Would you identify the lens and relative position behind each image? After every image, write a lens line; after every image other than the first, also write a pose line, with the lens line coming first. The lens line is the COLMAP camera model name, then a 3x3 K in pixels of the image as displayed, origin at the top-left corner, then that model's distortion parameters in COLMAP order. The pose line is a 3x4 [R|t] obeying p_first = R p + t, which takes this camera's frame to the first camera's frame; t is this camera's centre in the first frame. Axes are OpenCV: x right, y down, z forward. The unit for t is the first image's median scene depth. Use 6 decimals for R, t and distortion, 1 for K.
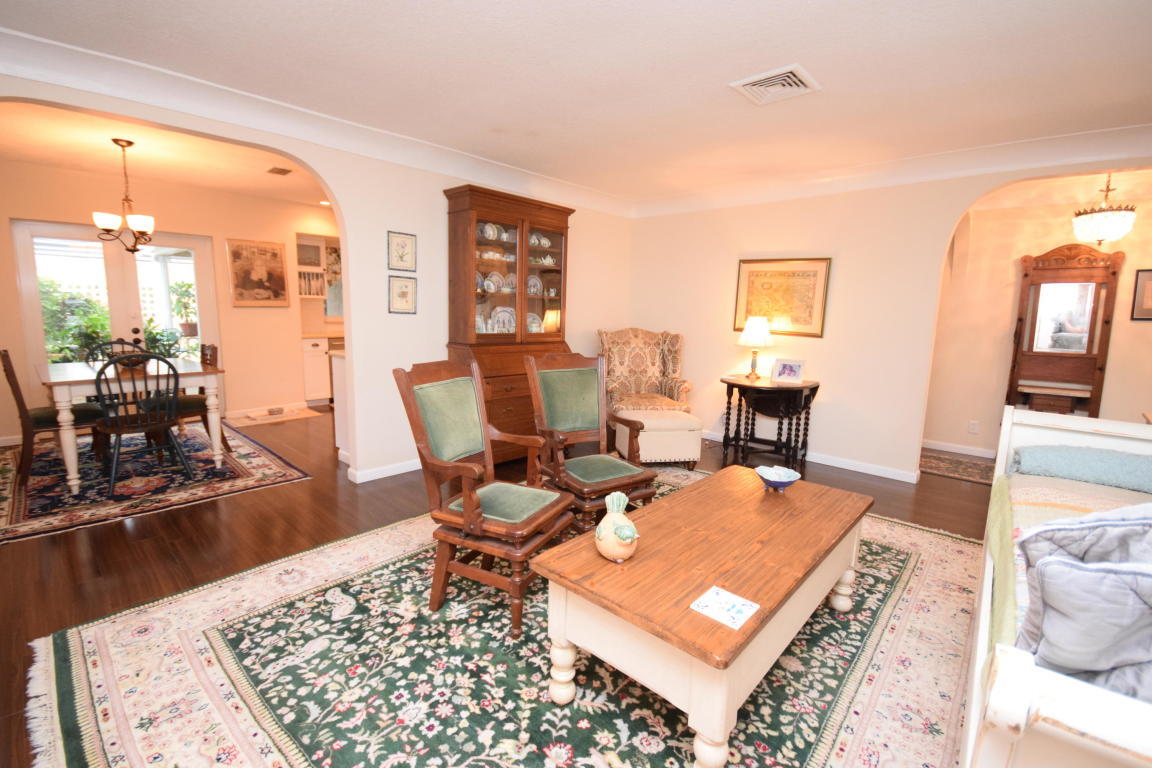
lens RADIAL K [[502.3, 0, 582.4], [0, 502.3, 383.3], [0, 0, 1]] dist [0.002596, -0.009406]
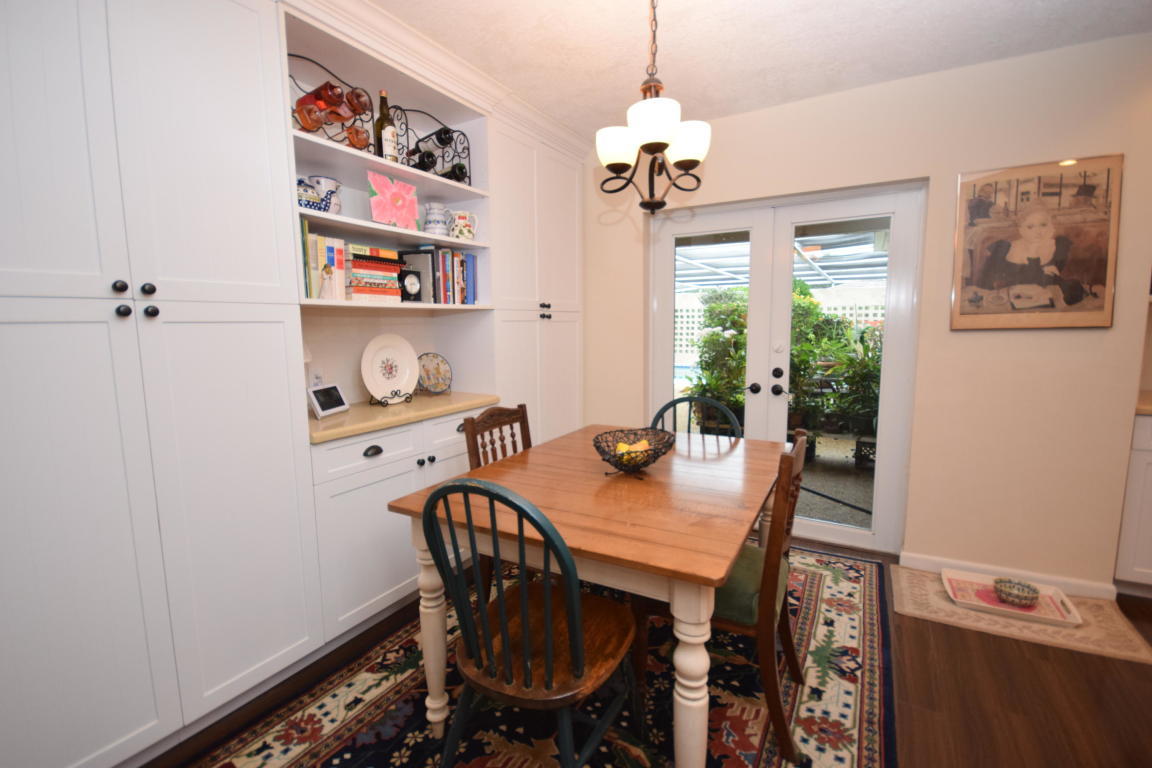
lens RADIAL K [[502.3, 0, 582.4], [0, 502.3, 383.3], [0, 0, 1]] dist [0.002596, -0.009406]
pose [[0.212434, 0.094125, -0.972632, -0.328386], [-0.127342, 0.989529, 0.067947, -0.093225], [0.968843, 0.109423, 0.222195, 0.585901]]
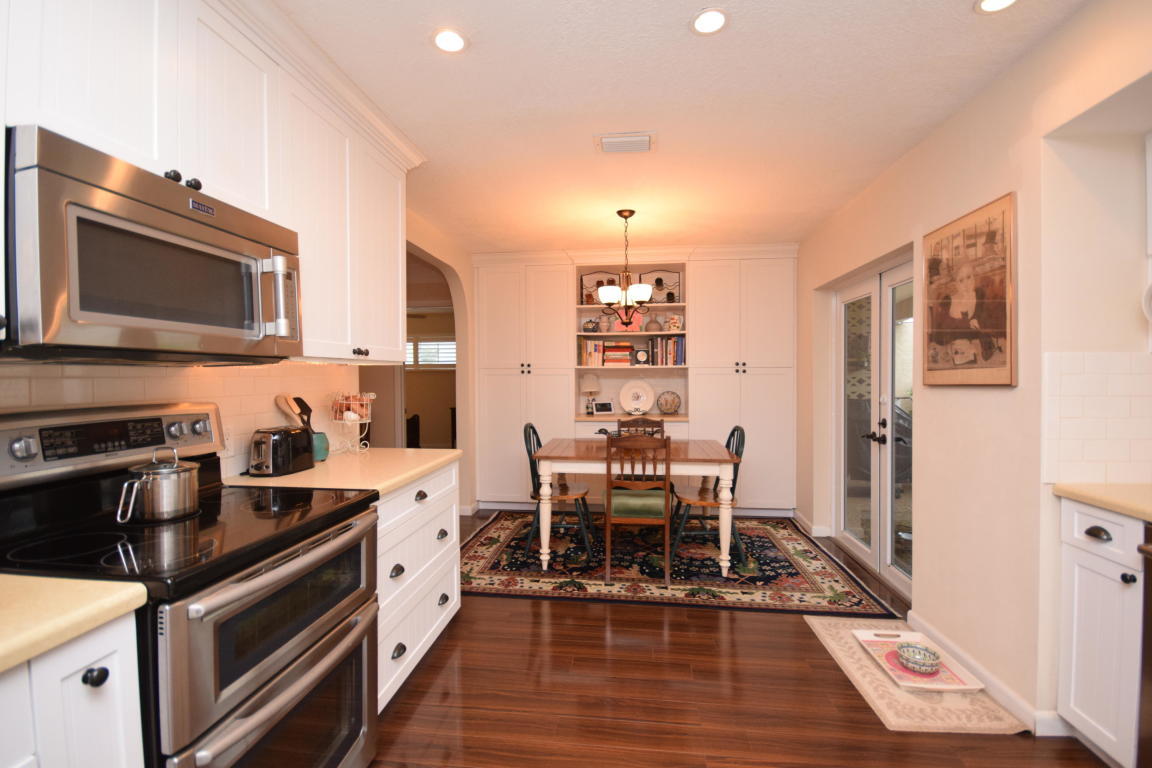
lens RADIAL K [[502.3, 0, 582.4], [0, 502.3, 383.3], [0, 0, 1]] dist [0.002596, -0.009406]
pose [[-0.807762, -0.010237, -0.589420, -0.189000], [-0.099410, 0.987896, 0.119077, -0.174944], [0.581066, 0.154781, -0.799002, 1.164274]]
